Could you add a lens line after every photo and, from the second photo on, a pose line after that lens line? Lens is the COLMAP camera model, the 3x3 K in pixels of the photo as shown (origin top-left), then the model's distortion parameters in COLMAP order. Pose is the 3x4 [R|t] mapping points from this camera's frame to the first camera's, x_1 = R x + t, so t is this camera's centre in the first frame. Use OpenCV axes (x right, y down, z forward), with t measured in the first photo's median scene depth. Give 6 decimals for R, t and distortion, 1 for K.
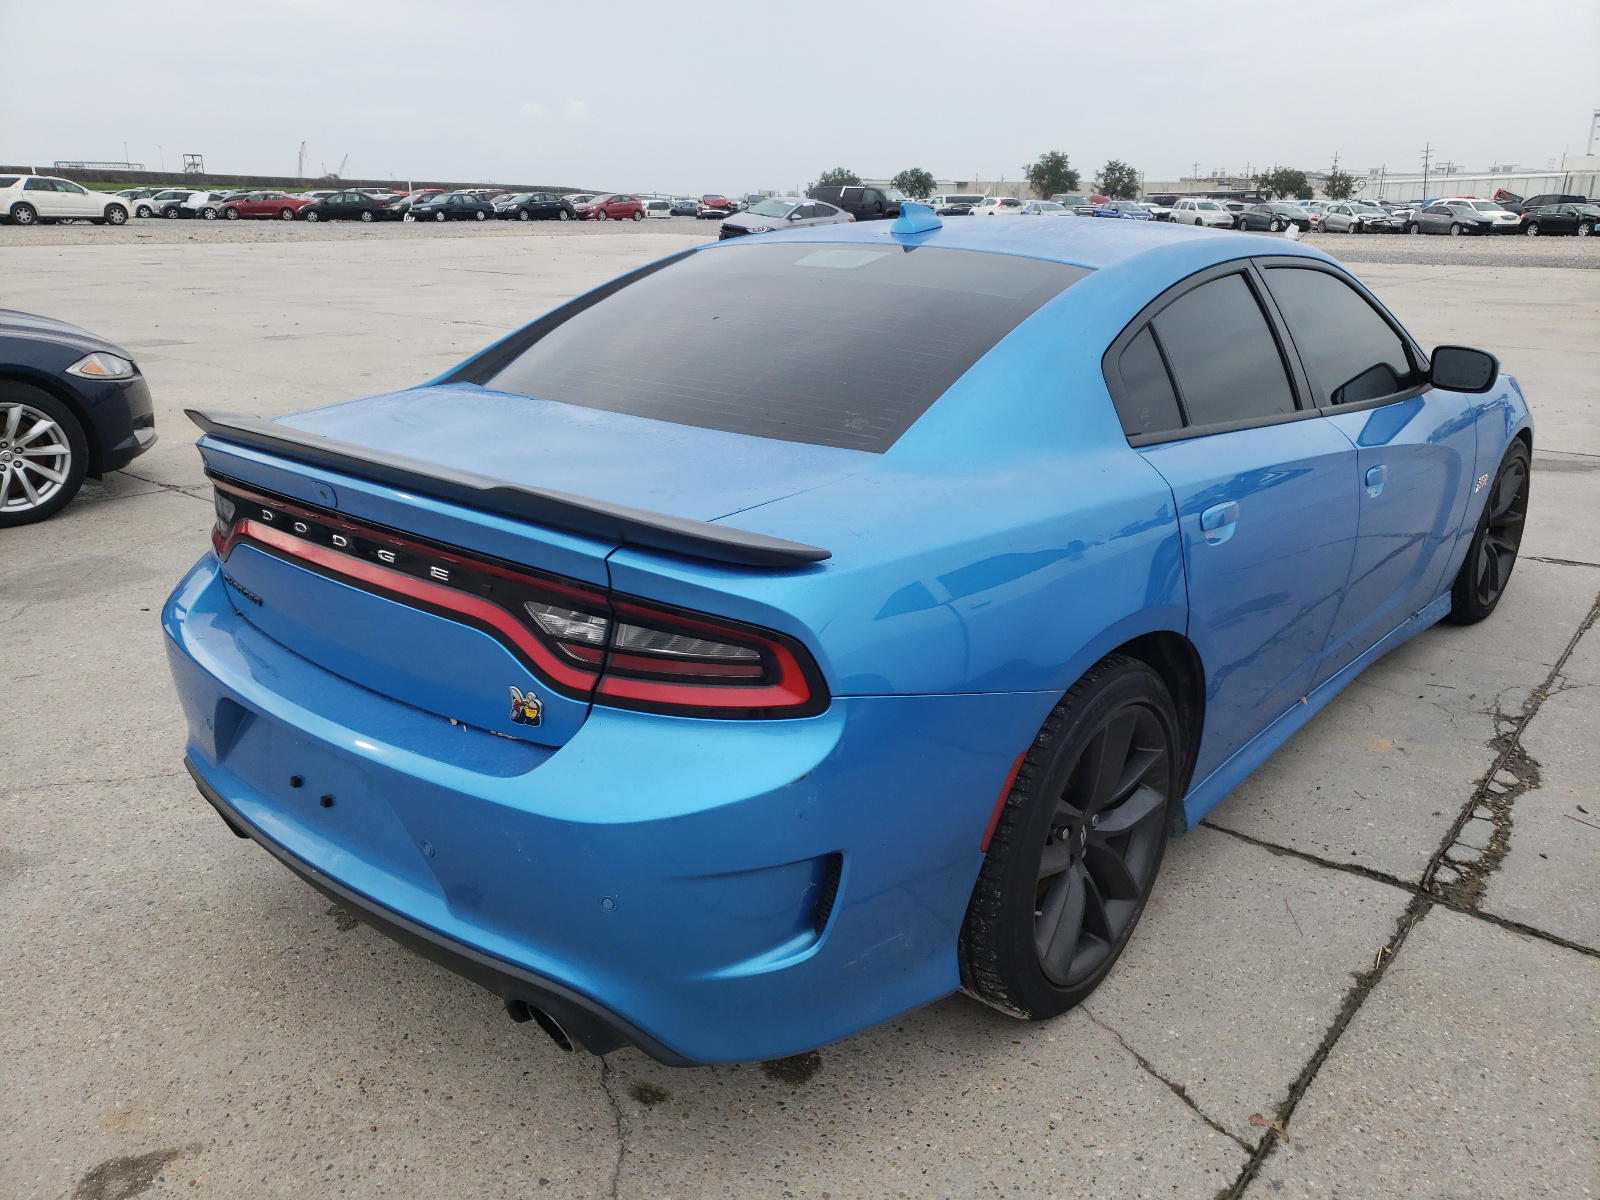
lens RADIAL K [[1254.8, 0, 800.0], [0, 1254.8, 600.0], [0, 0, 1]] dist [0.007138, 0.006728]
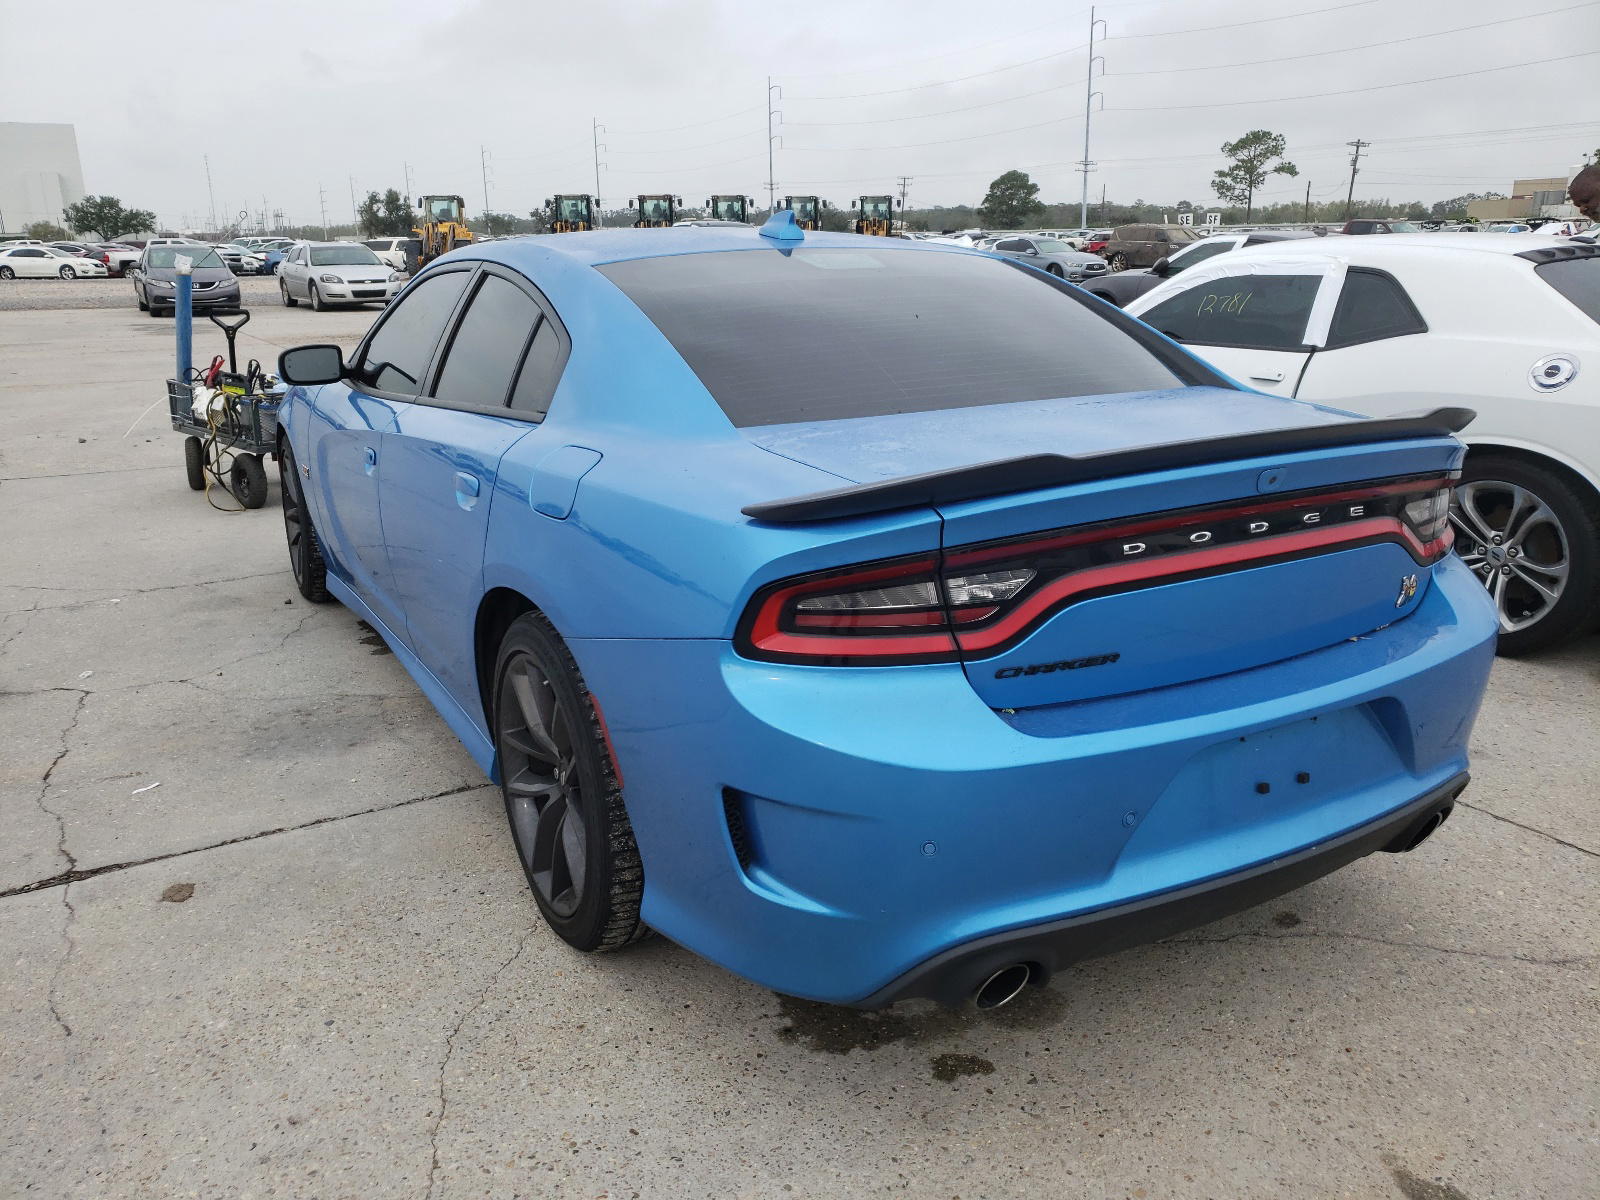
lens RADIAL K [[1259.2, 0, 800.6], [0, 1259.2, 556.4], [0, 0, 1]] dist [-0.006810, -0.004236]
pose [[0.336298, -0.244798, 0.909383, -1.129921], [0.294524, 0.944527, 0.145340, -0.224571], [-0.894516, 0.218958, 0.389741, 0.749875]]
